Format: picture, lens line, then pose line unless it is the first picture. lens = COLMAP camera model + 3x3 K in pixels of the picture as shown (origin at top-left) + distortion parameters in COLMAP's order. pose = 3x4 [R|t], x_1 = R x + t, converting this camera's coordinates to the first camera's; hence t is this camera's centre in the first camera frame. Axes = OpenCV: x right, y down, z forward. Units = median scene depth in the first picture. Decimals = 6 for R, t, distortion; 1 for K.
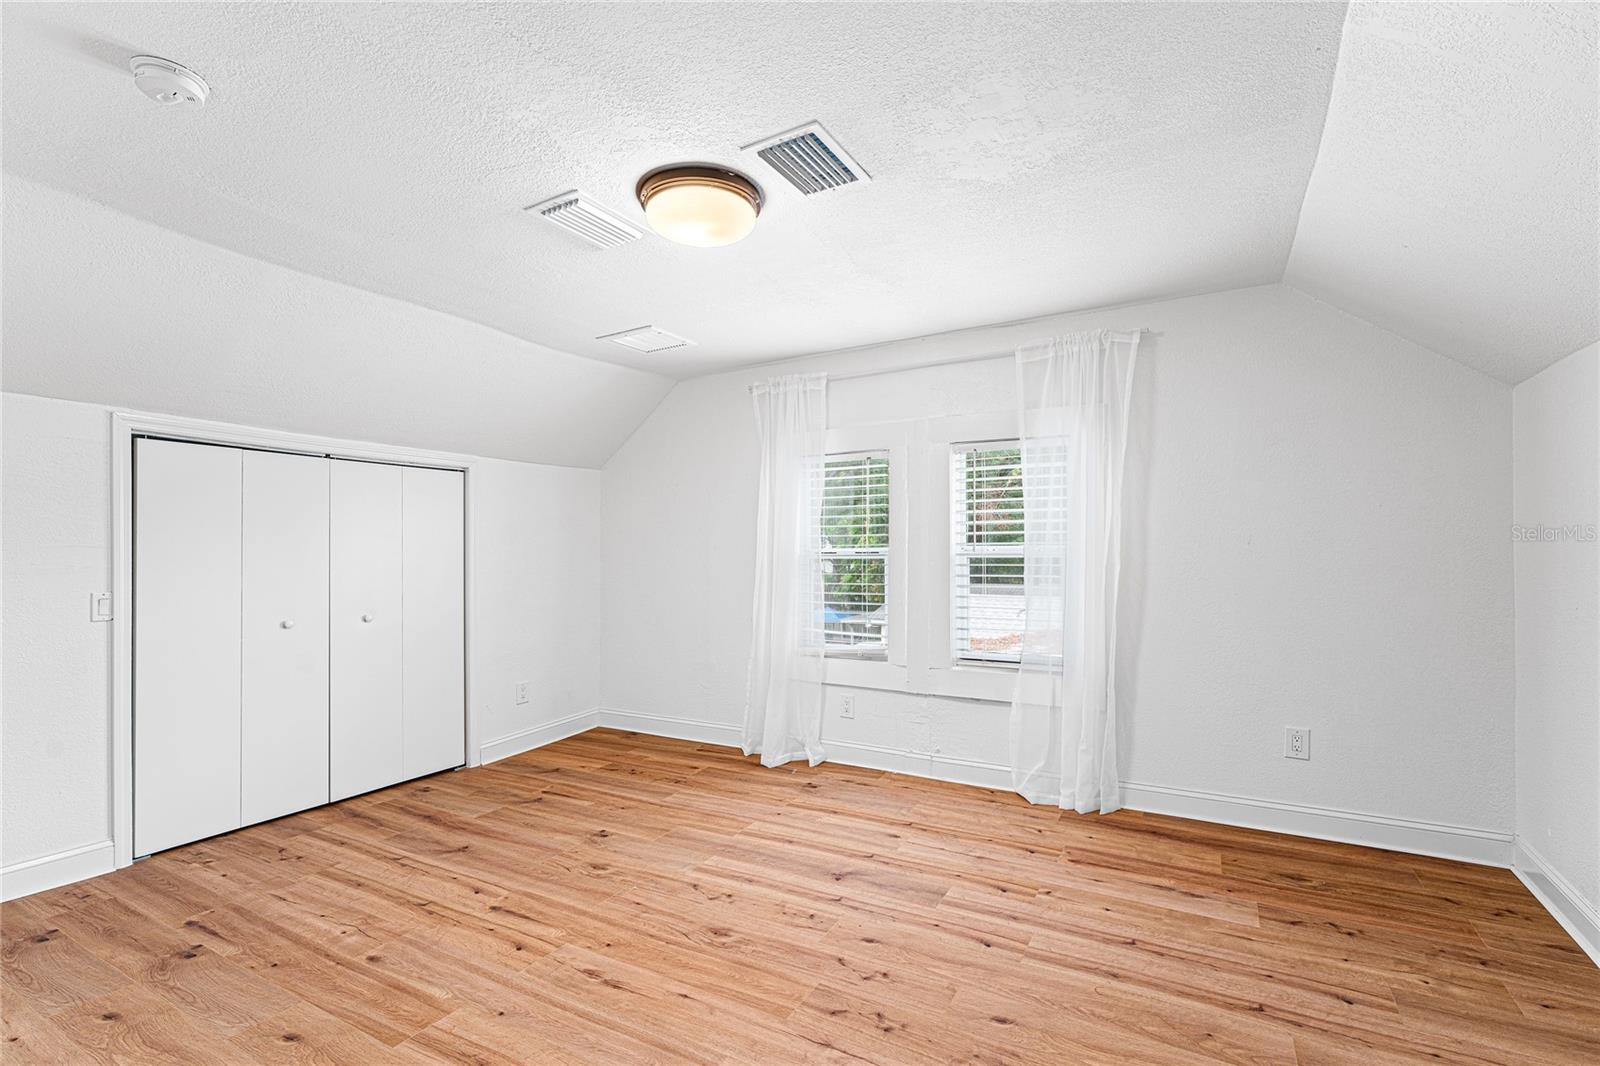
lens RADIAL K [[717.2, 0, 809.3], [0, 717.2, 546.4], [0, 0, 1]] dist [0.003675, -0.000629]
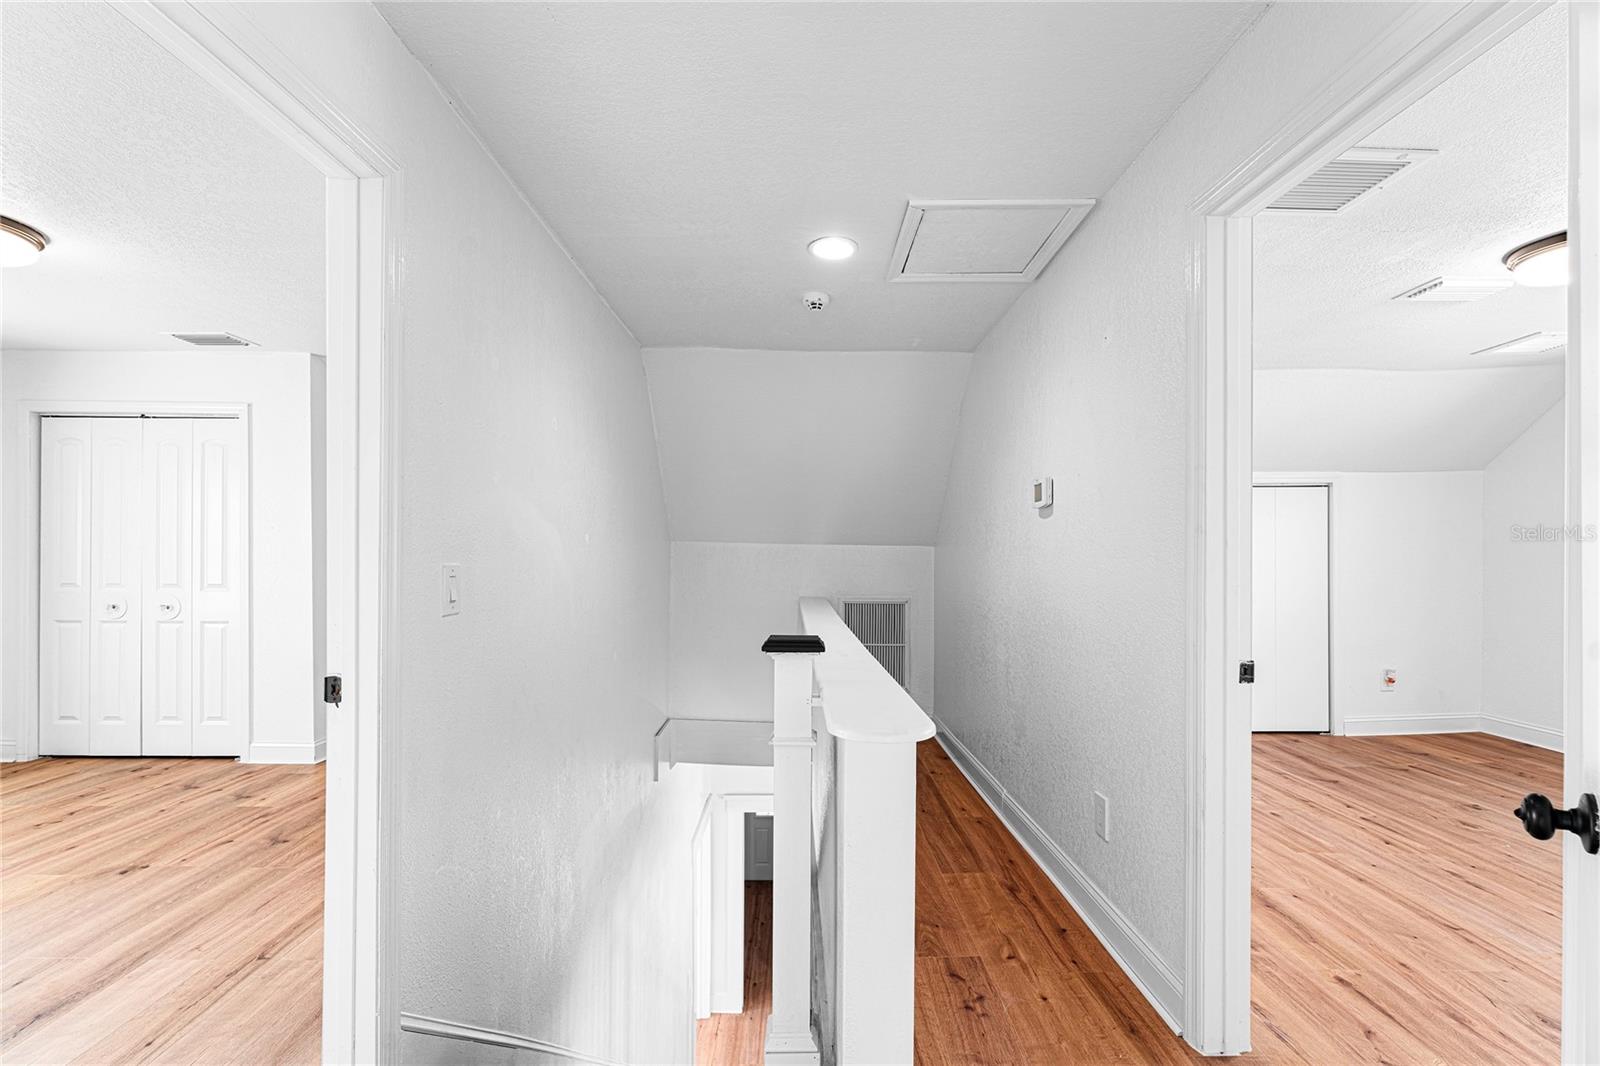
lens RADIAL K [[717.2, 0, 800.0], [0, 717.2, 558.9], [0, 0, 1]] dist [0.003675, -0.000629]
pose [[0.488144, 0.004801, -0.872750, 0.214732], [0.006664, 0.999935, 0.009229, -0.001246], [0.872738, -0.010321, 0.488080, -0.566026]]
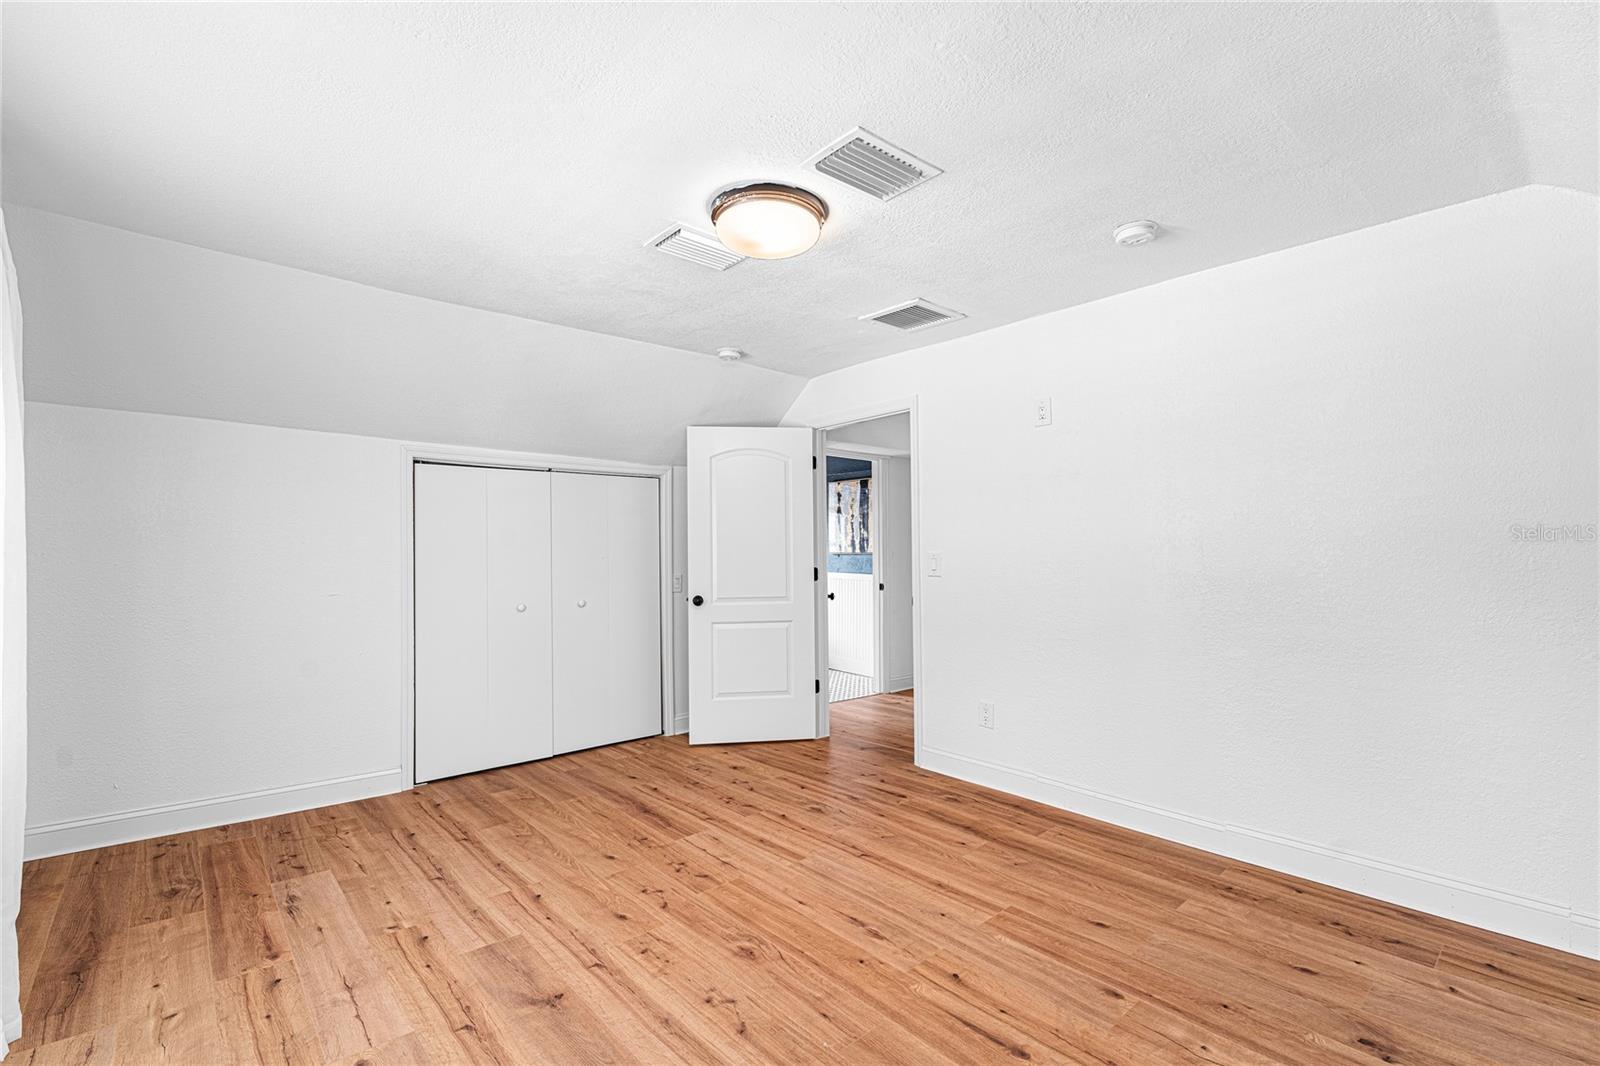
lens RADIAL K [[717.2, 0, 799.7], [0, 717.2, 541.7], [0, 0, 1]] dist [0.003675, -0.000629]
pose [[-0.941088, 0.016747, 0.337748, -0.475733], [0.008670, 0.999639, -0.025411, 0.022854], [-0.338052, -0.020986, -0.940893, 1.725648]]
